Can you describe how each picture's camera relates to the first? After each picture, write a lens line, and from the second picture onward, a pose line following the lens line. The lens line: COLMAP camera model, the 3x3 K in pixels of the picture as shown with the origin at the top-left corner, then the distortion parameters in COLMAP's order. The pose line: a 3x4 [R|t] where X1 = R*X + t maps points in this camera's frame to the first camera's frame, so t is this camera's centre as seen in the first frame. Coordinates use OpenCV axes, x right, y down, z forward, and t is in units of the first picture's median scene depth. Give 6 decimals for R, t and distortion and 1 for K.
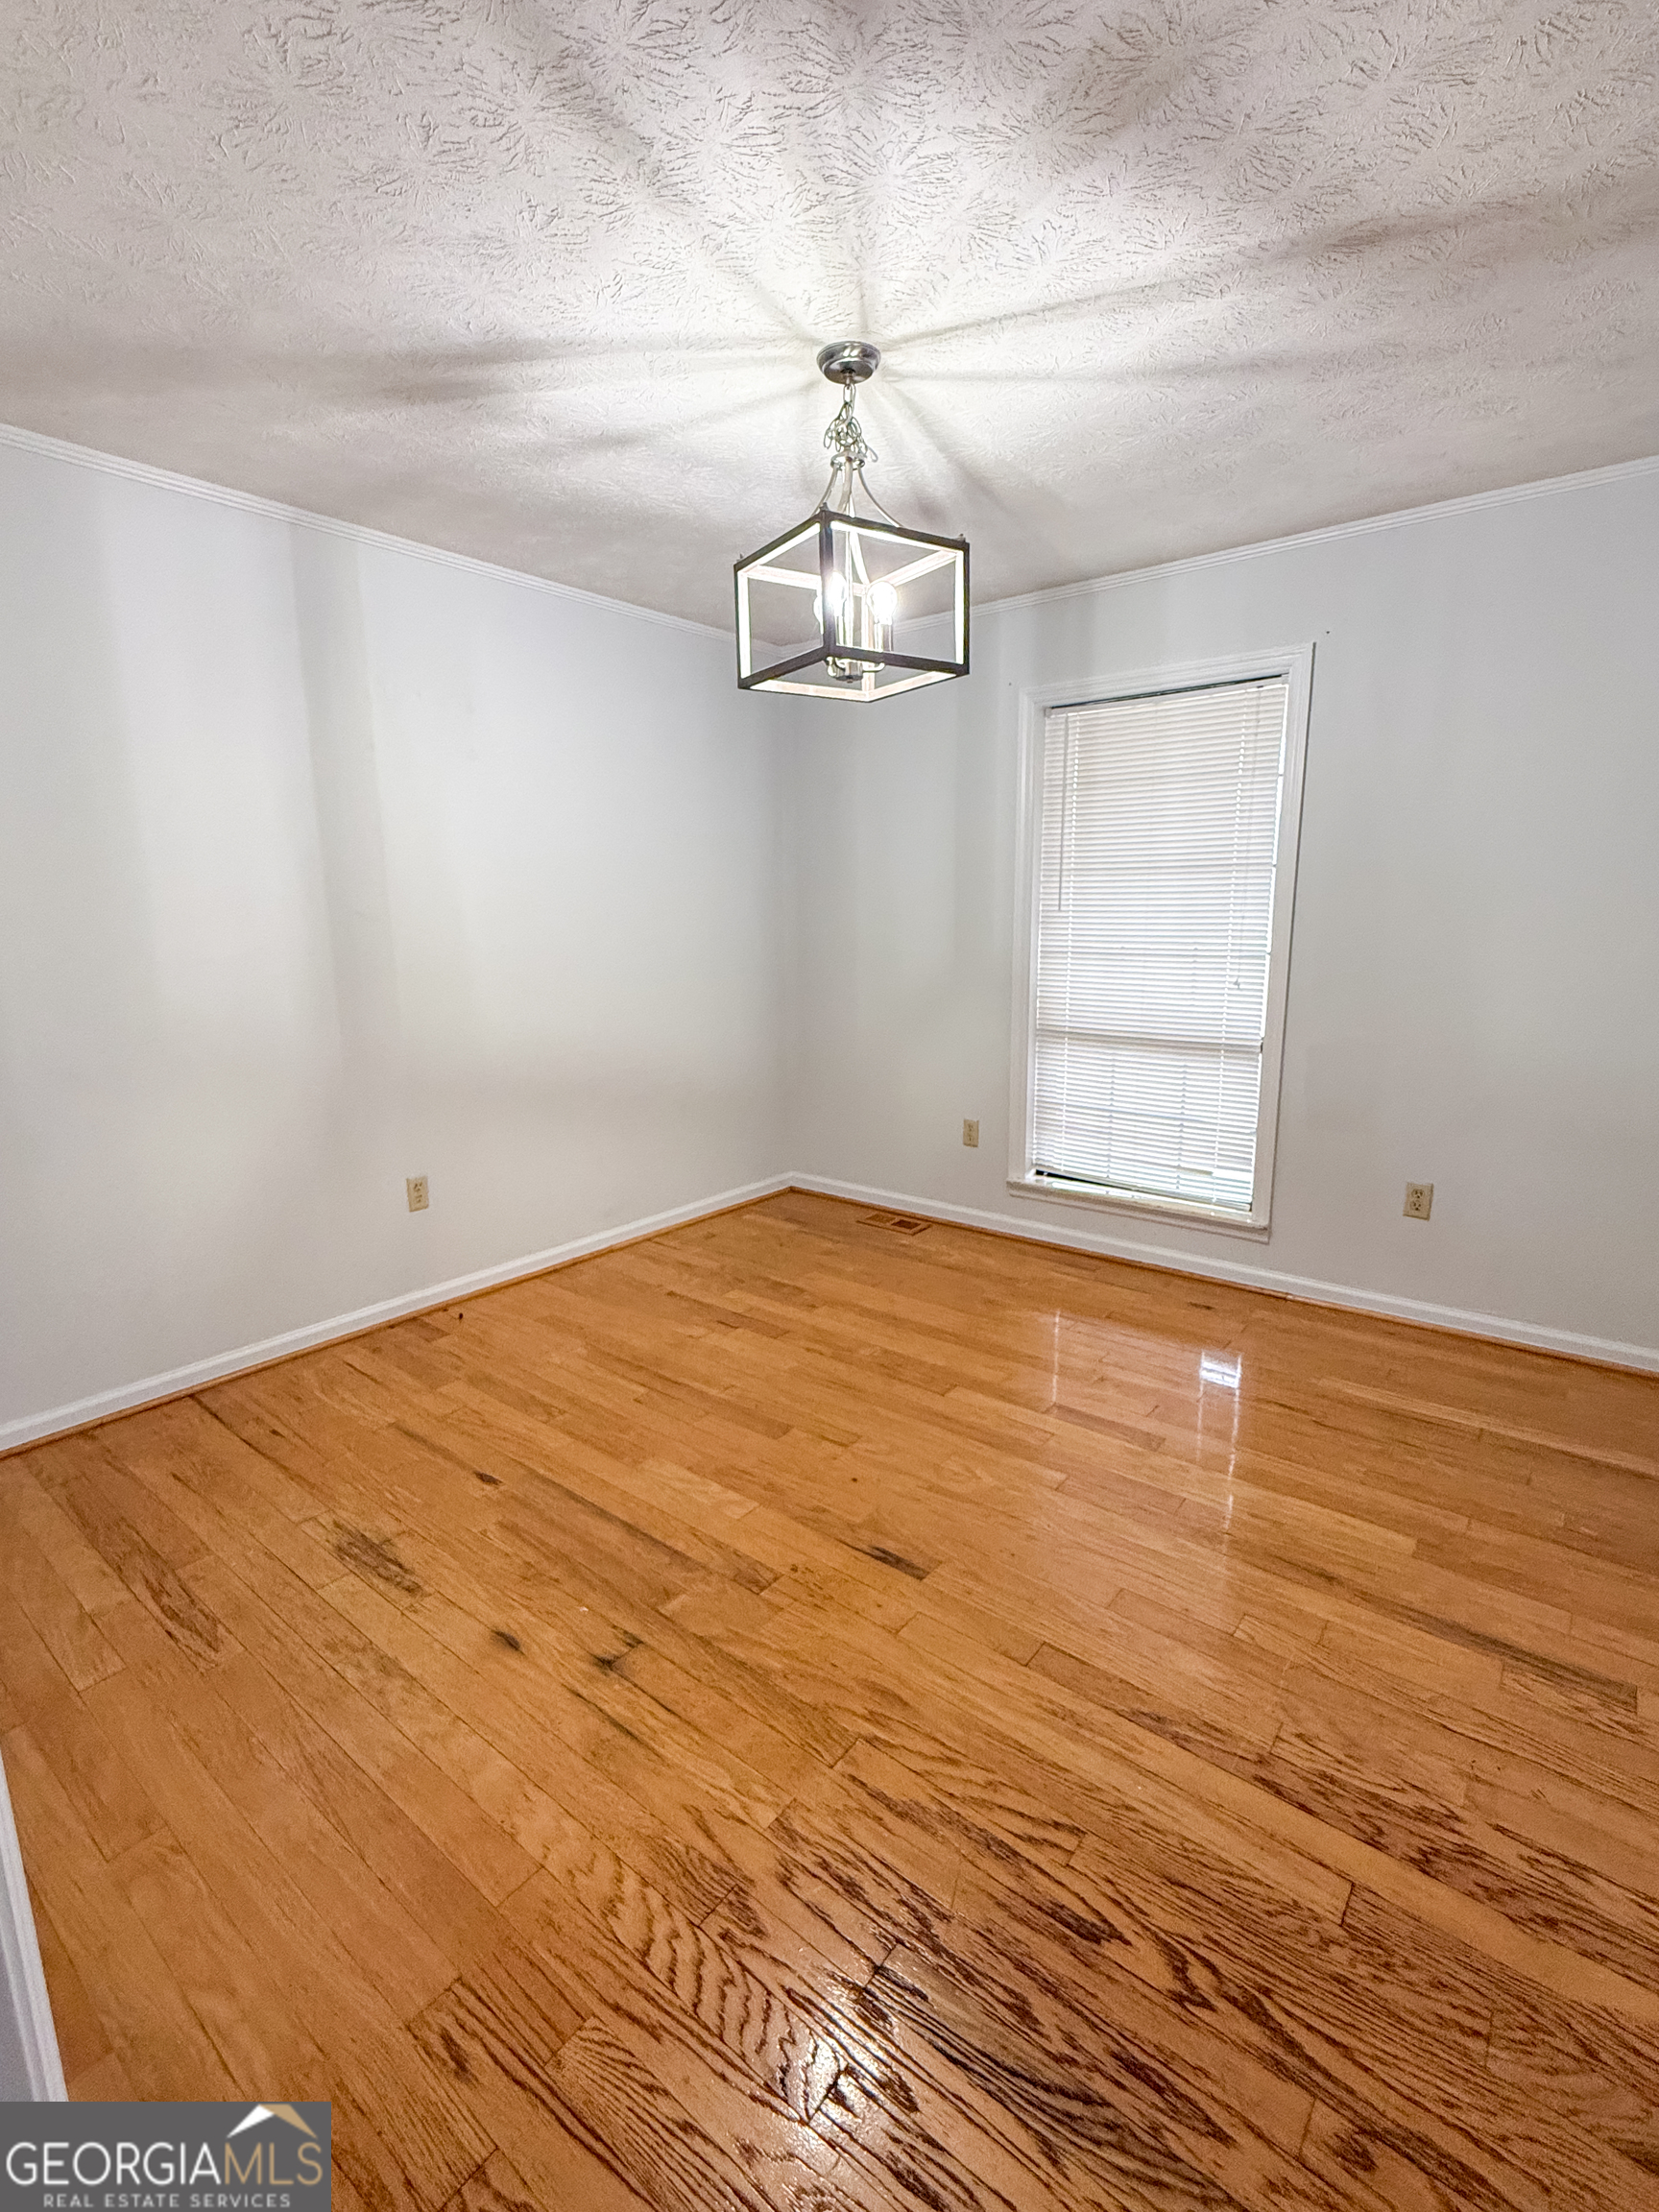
lens RADIAL K [[908.2, 0, 831.7], [0, 908.2, 1107.9], [0, 0, 1]] dist [0.000564, -0.000126]
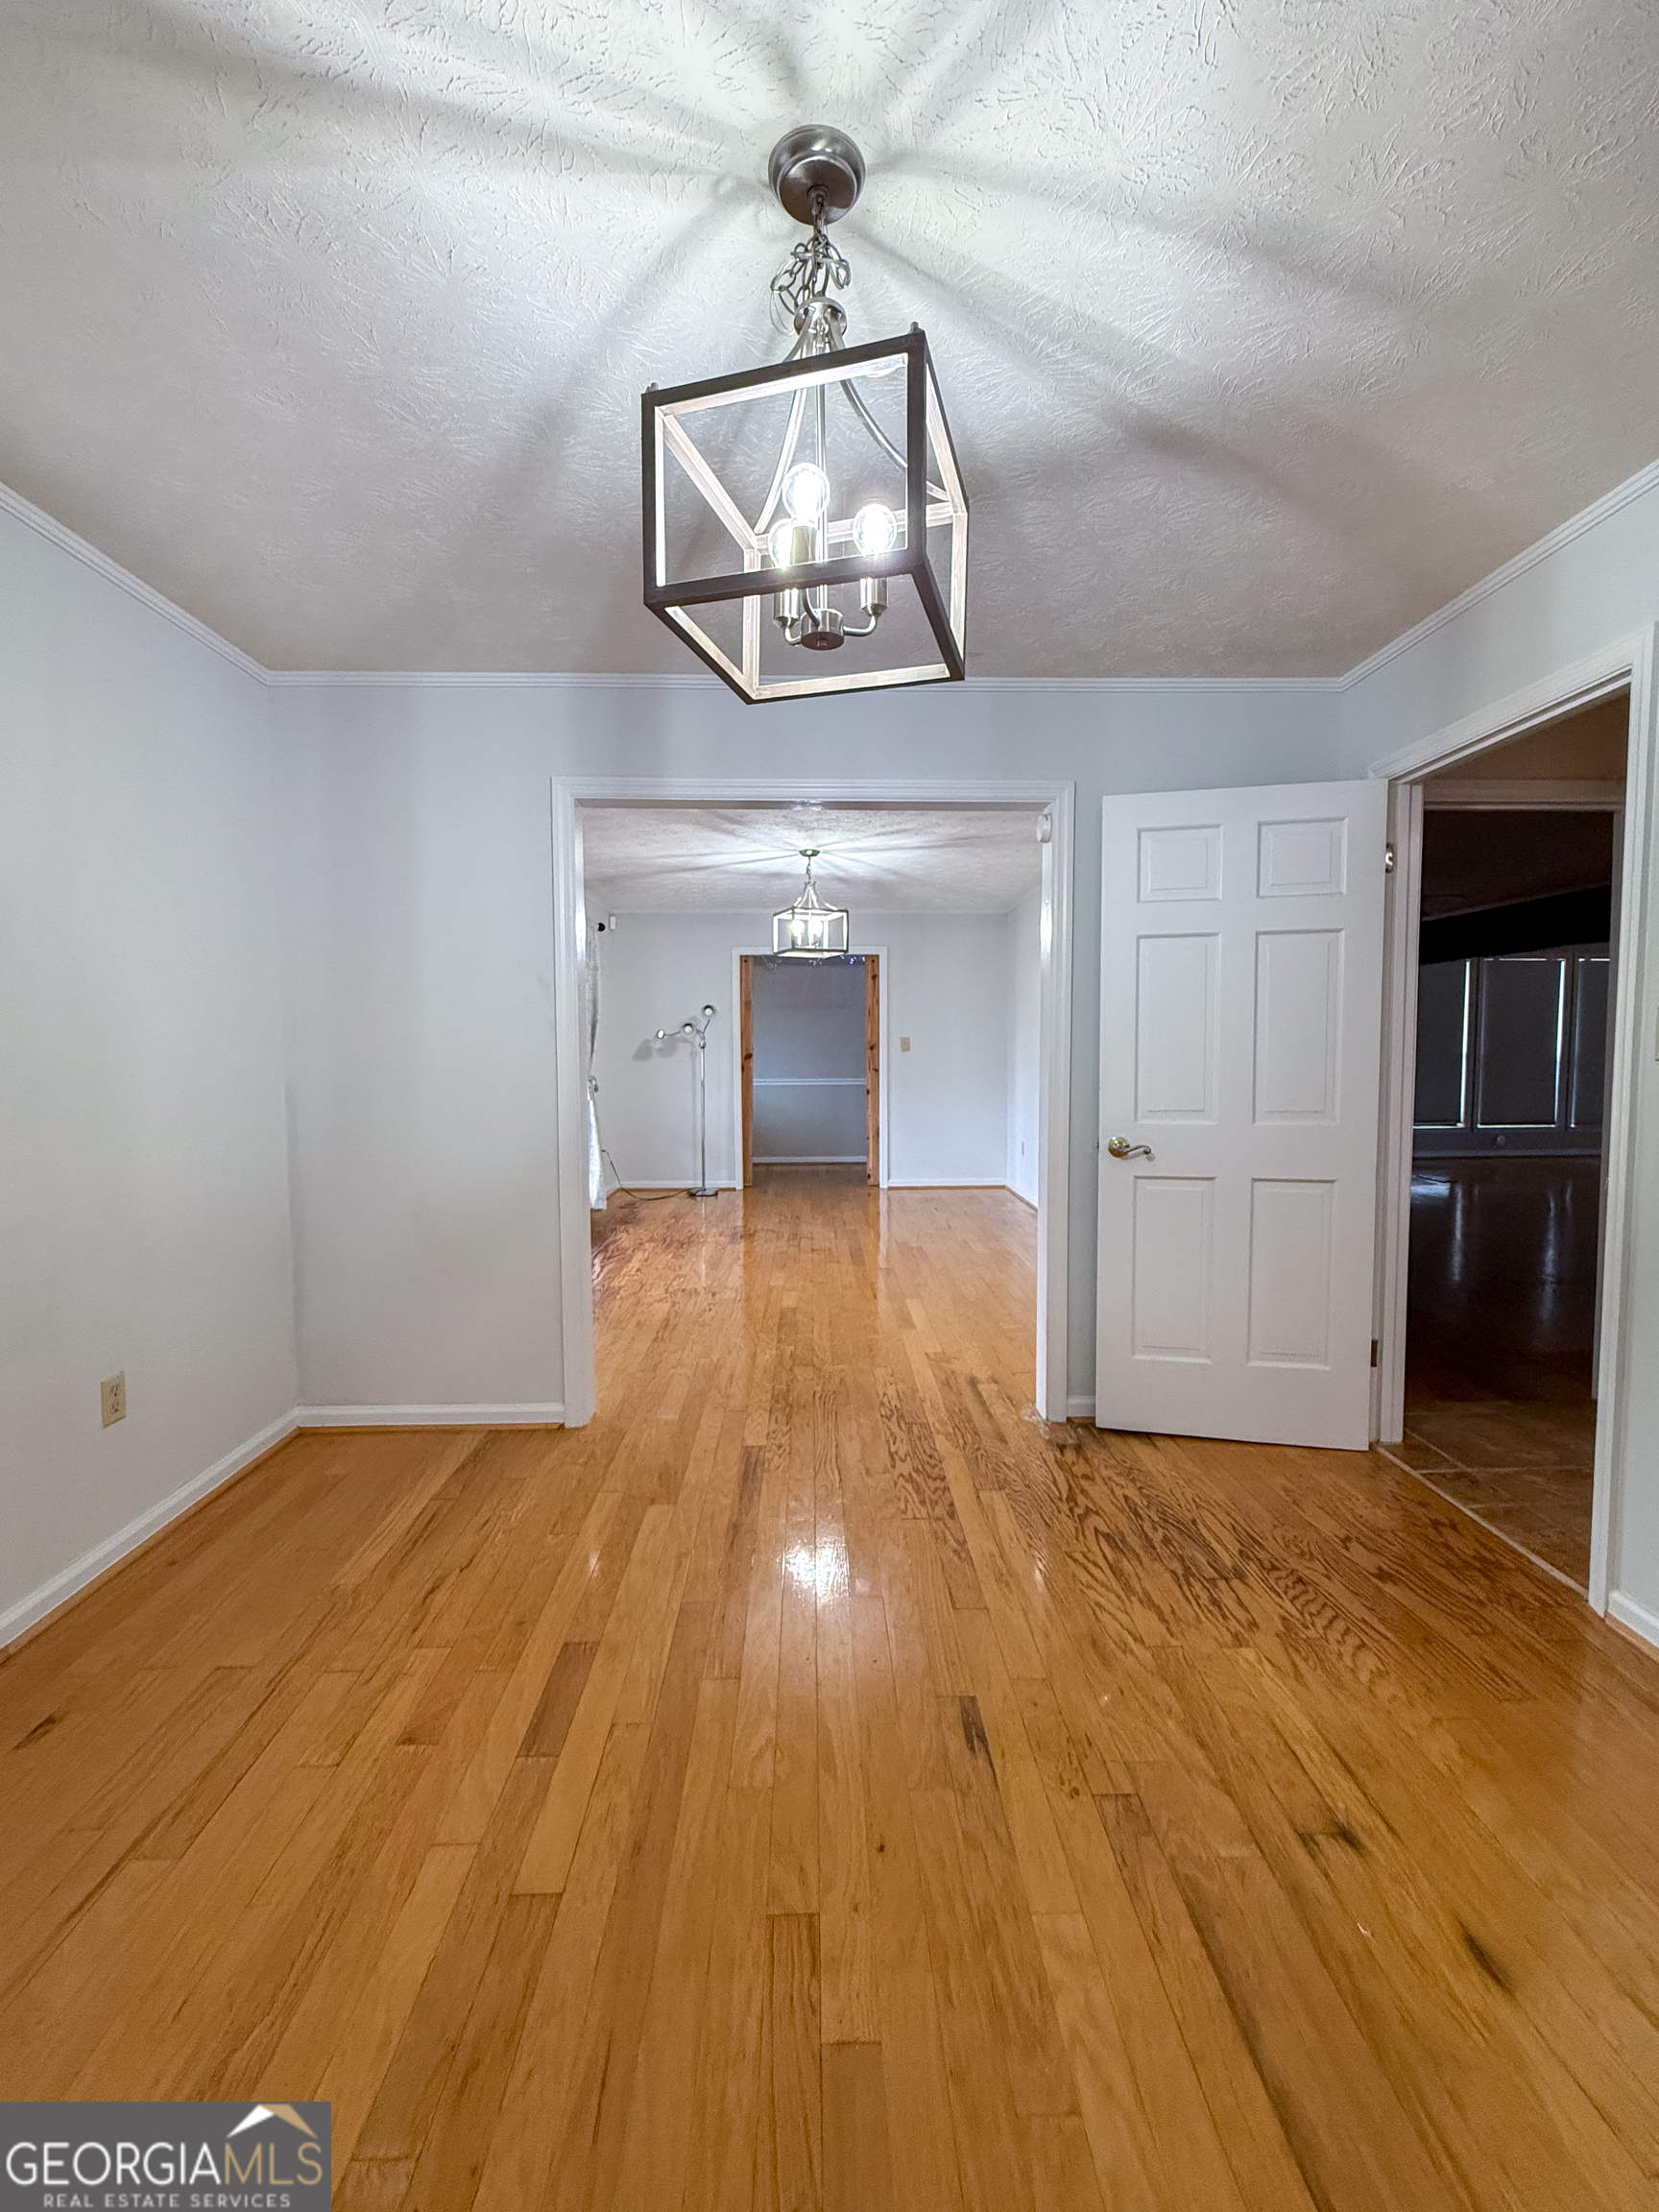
lens RADIAL K [[908.2, 0, 821.3], [0, 908.2, 1102.8], [0, 0, 1]] dist [0.000564, -0.000126]
pose [[-0.613939, -0.037220, 0.788475, -0.670833], [0.182197, 0.965233, 0.187430, -0.365626], [-0.768038, 0.258728, -0.585813, 1.918809]]
